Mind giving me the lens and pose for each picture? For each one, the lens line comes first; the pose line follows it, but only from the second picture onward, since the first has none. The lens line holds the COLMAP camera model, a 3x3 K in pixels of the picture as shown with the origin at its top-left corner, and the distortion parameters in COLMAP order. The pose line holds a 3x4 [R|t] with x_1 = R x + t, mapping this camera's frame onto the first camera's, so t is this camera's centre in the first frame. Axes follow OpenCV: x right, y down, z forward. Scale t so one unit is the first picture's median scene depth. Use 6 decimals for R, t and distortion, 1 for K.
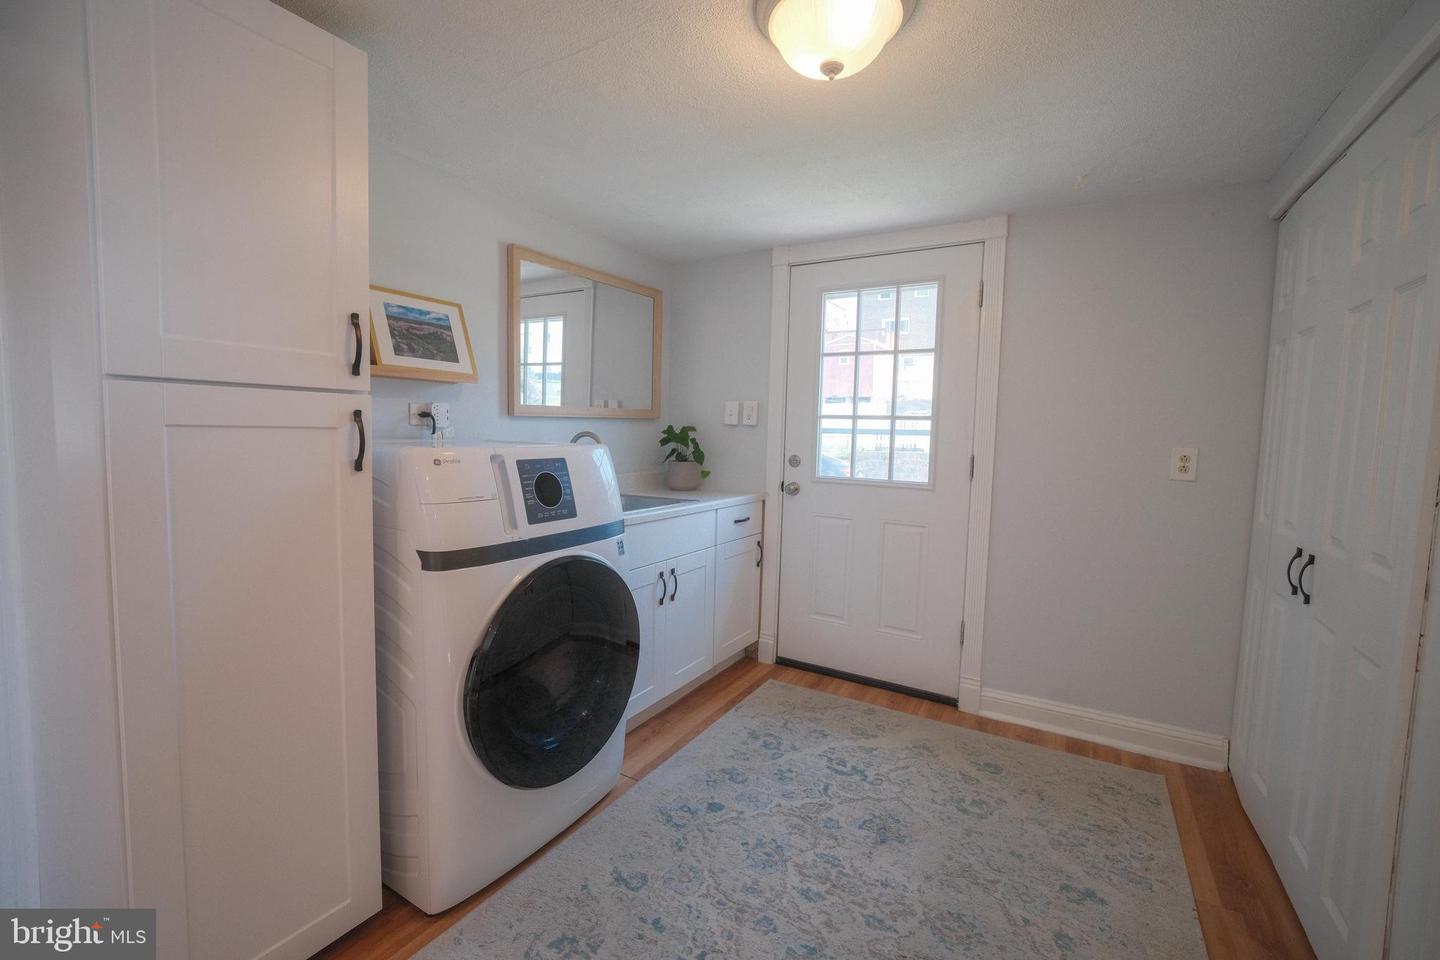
lens RADIAL K [[605.5, 0, 722.8], [0, 605.5, 473.9], [0, 0, 1]] dist [-0.021063, 0.004213]
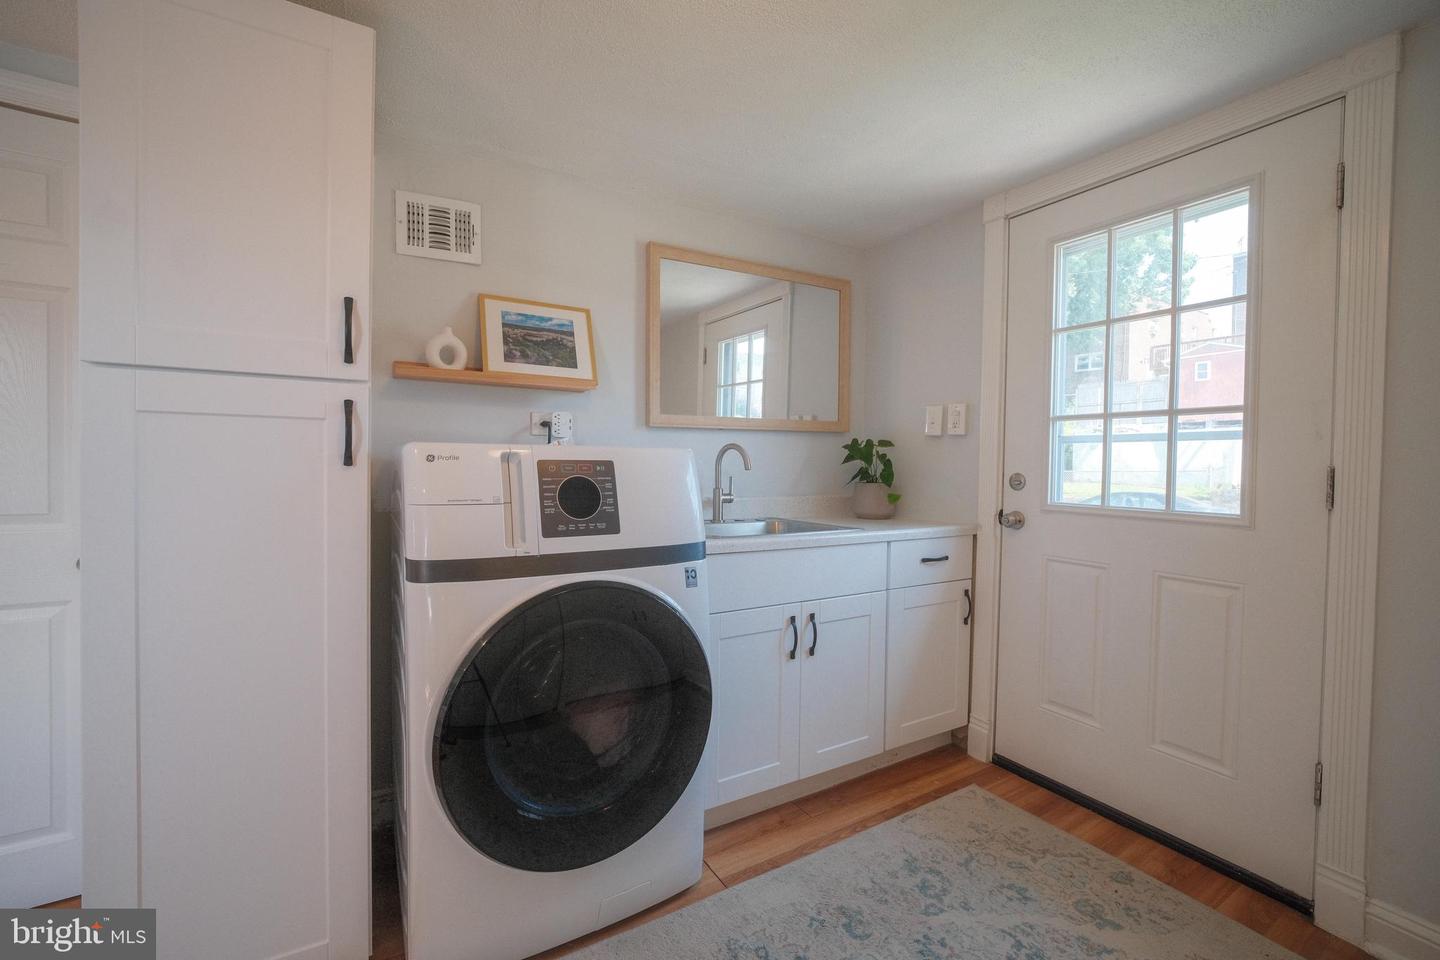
lens RADIAL K [[605.5, 0, 720.8], [0, 605.5, 473.9], [0, 0, 1]] dist [-0.021063, 0.004213]
pose [[0.879842, -0.001656, -0.475263, 0.177973], [-0.027971, 0.998080, -0.055259, 0.022498], [0.474442, 0.061912, 0.878107, 0.241833]]
